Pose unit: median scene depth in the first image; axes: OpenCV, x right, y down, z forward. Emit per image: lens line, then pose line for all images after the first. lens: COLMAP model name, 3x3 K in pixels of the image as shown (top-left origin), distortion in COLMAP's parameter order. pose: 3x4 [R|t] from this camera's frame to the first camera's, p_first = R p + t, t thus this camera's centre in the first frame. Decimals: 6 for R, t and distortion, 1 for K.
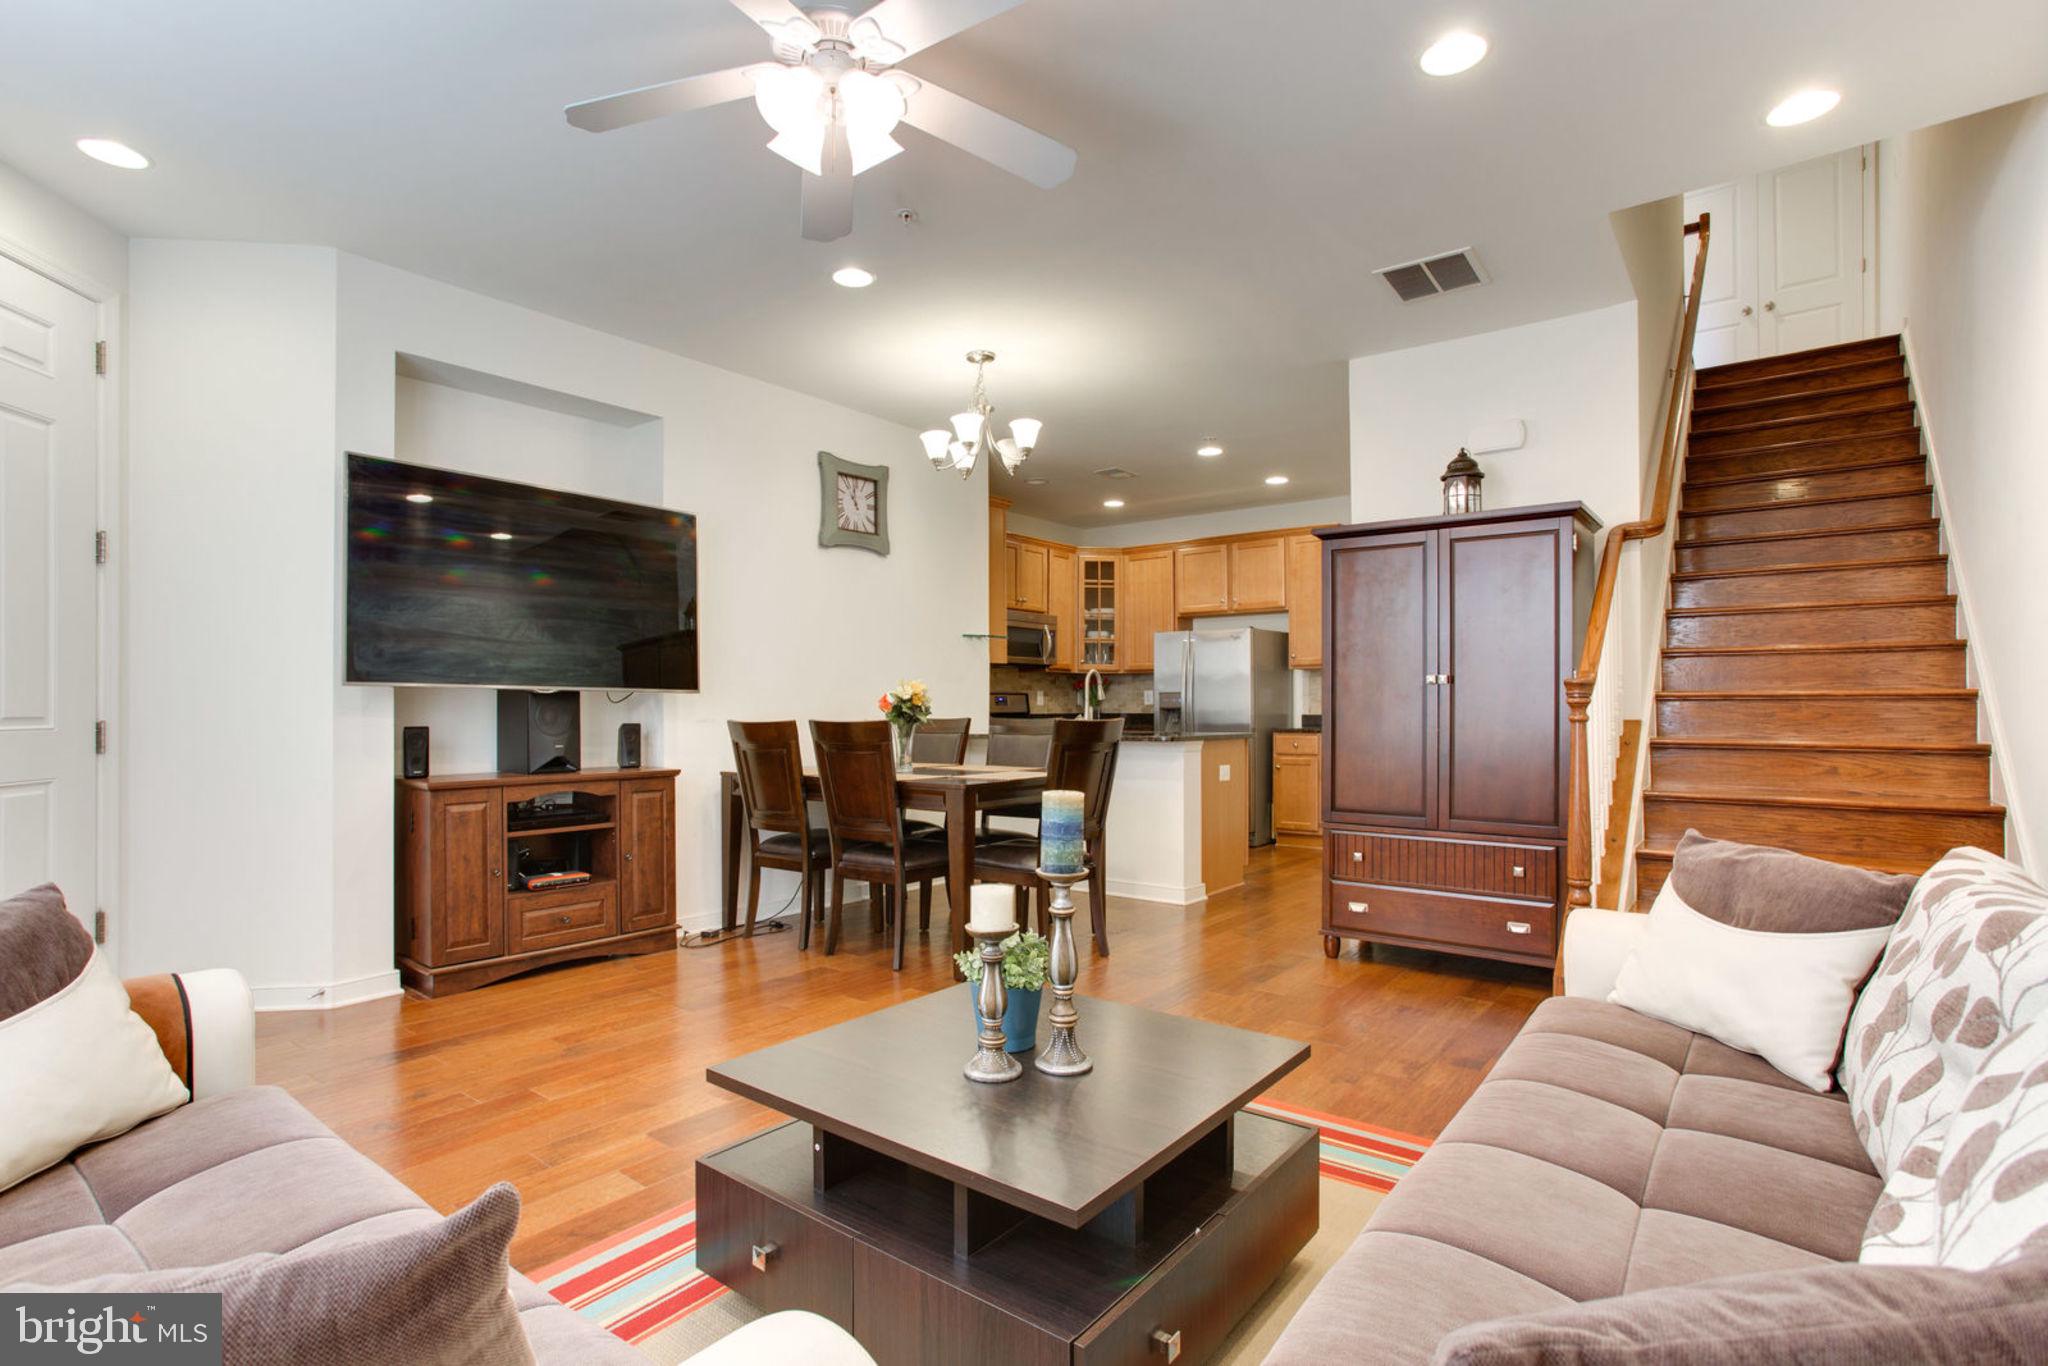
lens RADIAL K [[972.2, 0, 1031.0], [0, 972.2, 699.7], [0, 0, 1]] dist [0.001471, 0.000602]
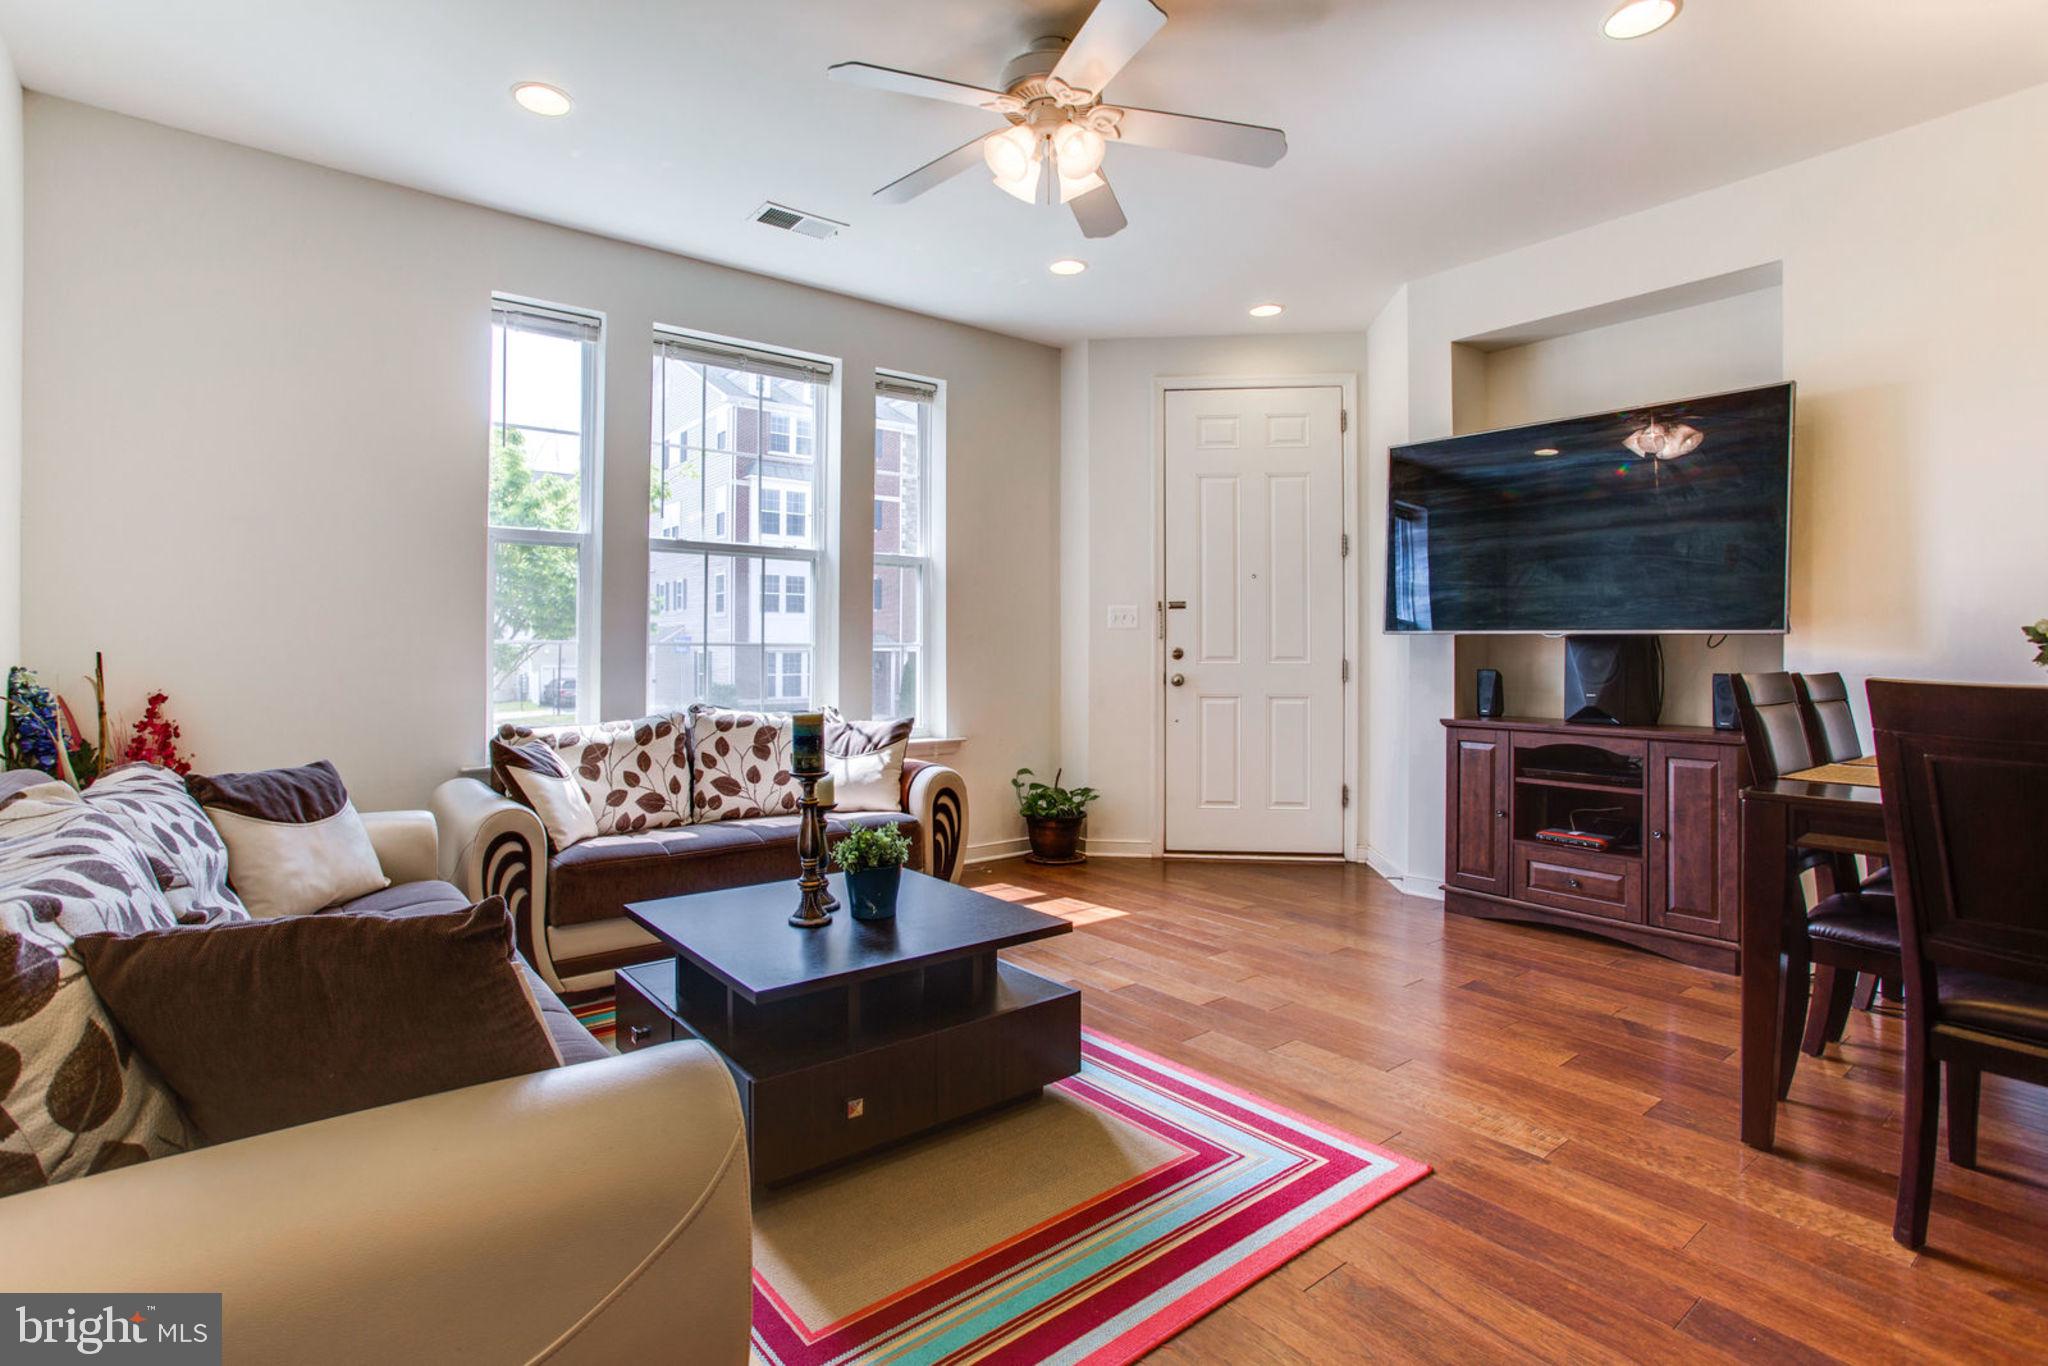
lens RADIAL K [[1019.3, 0, 1027.7], [0, 1019.3, 645.3], [0, 0, 1]] dist [-0.005249, -0.000342]
pose [[-0.208097, -0.008171, -0.978074, 0.273568], [-0.002348, 0.999966, -0.007854, 0.004722], [0.978105, 0.000662, -0.208109, 0.332623]]
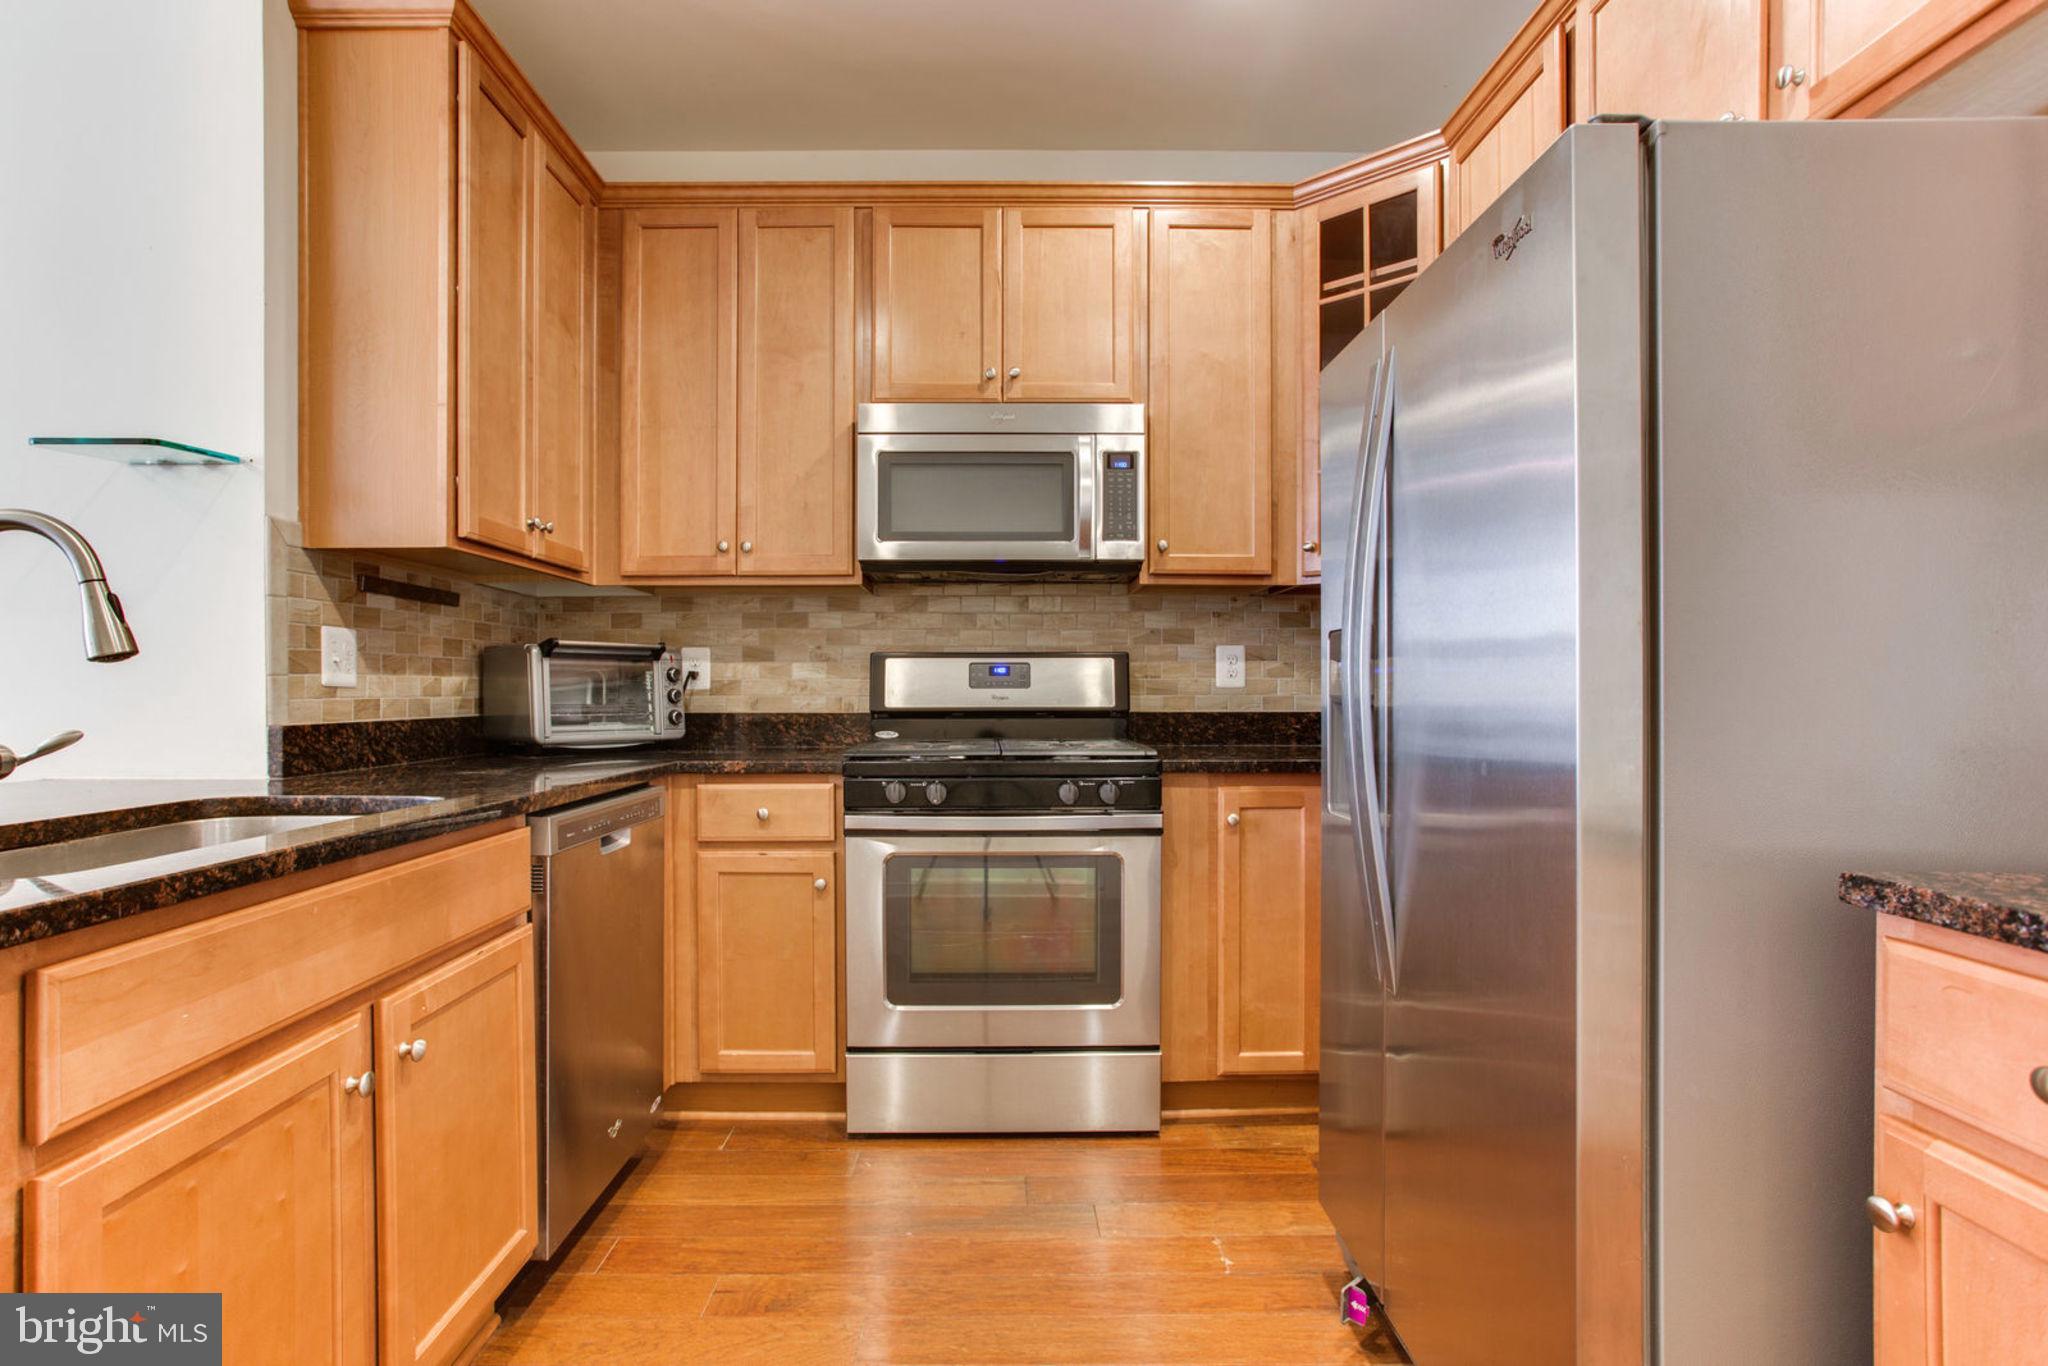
lens RADIAL K [[1015.2, 0, 1002.3], [0, 1015.2, 692.1], [0, 0, 1]] dist [-0.059473, 0.039836]
pose [[0.618119, 0.002029, -0.786082, 0.271114], [0.006190, 0.999953, 0.007448, 0.004901], [0.786060, -0.009470, 0.618078, 0.802050]]
